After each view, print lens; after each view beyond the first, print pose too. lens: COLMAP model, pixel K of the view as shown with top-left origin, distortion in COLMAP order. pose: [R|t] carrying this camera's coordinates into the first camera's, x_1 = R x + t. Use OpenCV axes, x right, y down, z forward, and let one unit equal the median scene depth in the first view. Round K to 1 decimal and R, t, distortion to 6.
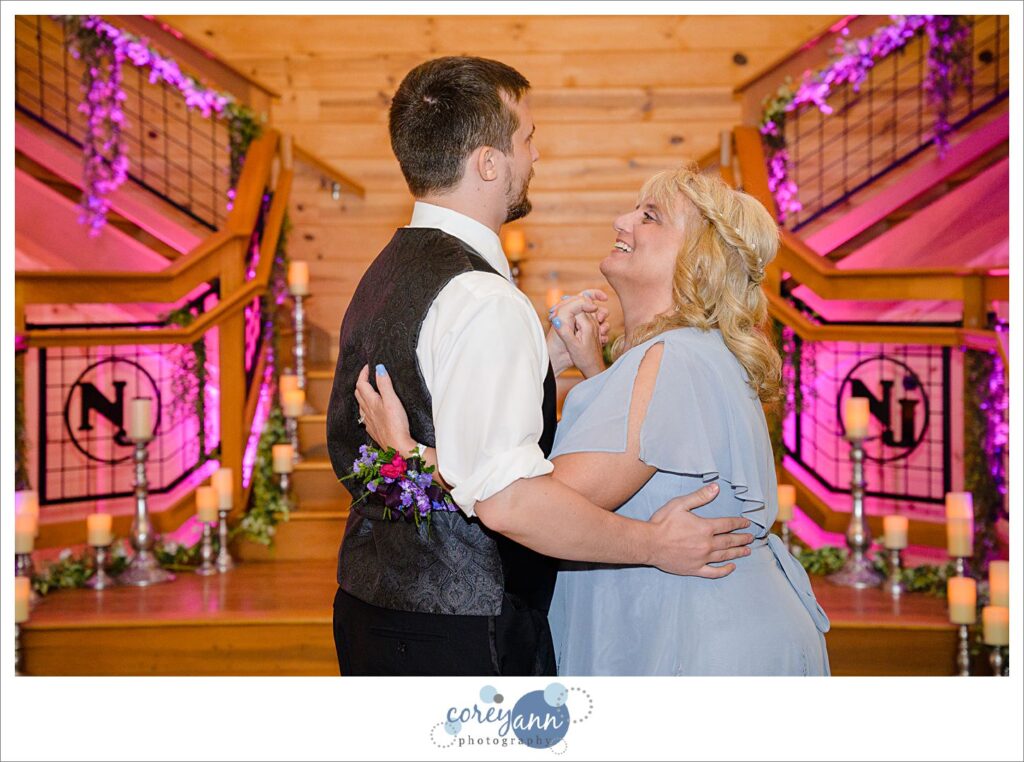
lens RADIAL K [[1789.3, 0, 512.0], [0, 1789.3, 381.0], [0, 0, 1]] dist [0.270927, -0.051819]
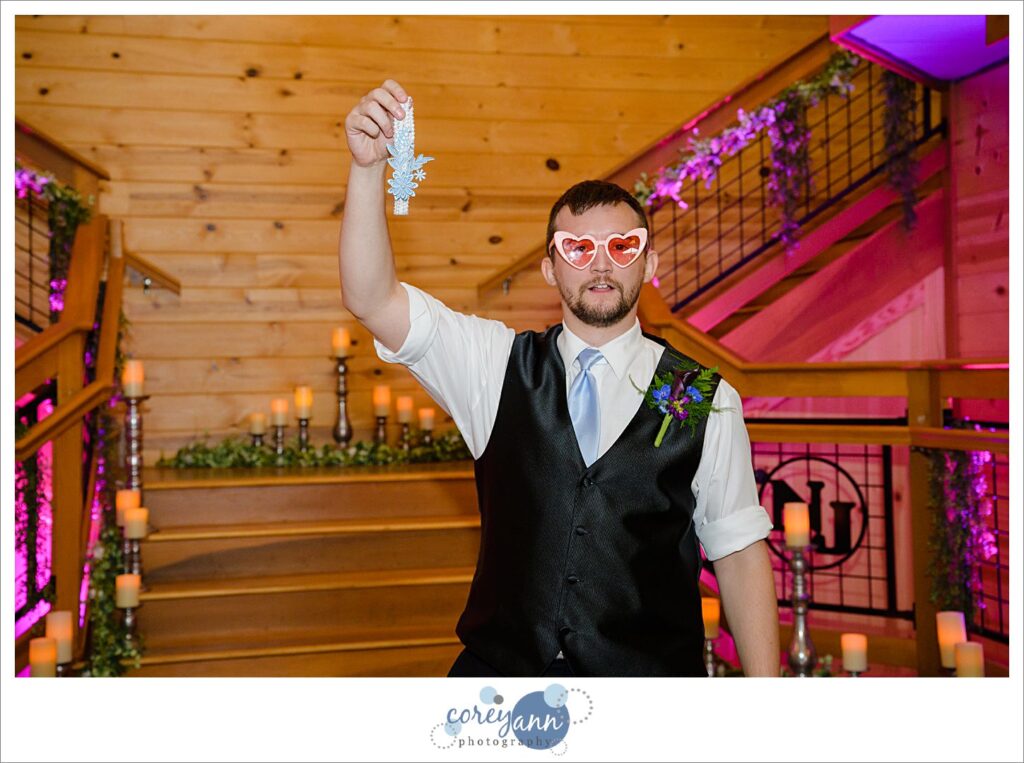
lens RADIAL K [[1368.2, 0, 508.0], [0, 1368.2, 360.0], [0, 0, 1]] dist [-0.006568, 0.658979]
pose [[0.971757, -0.006399, 0.235895, -0.098904], [0.022423, 0.997613, -0.065311, -0.017895], [-0.234914, 0.068756, 0.969581, 0.298520]]
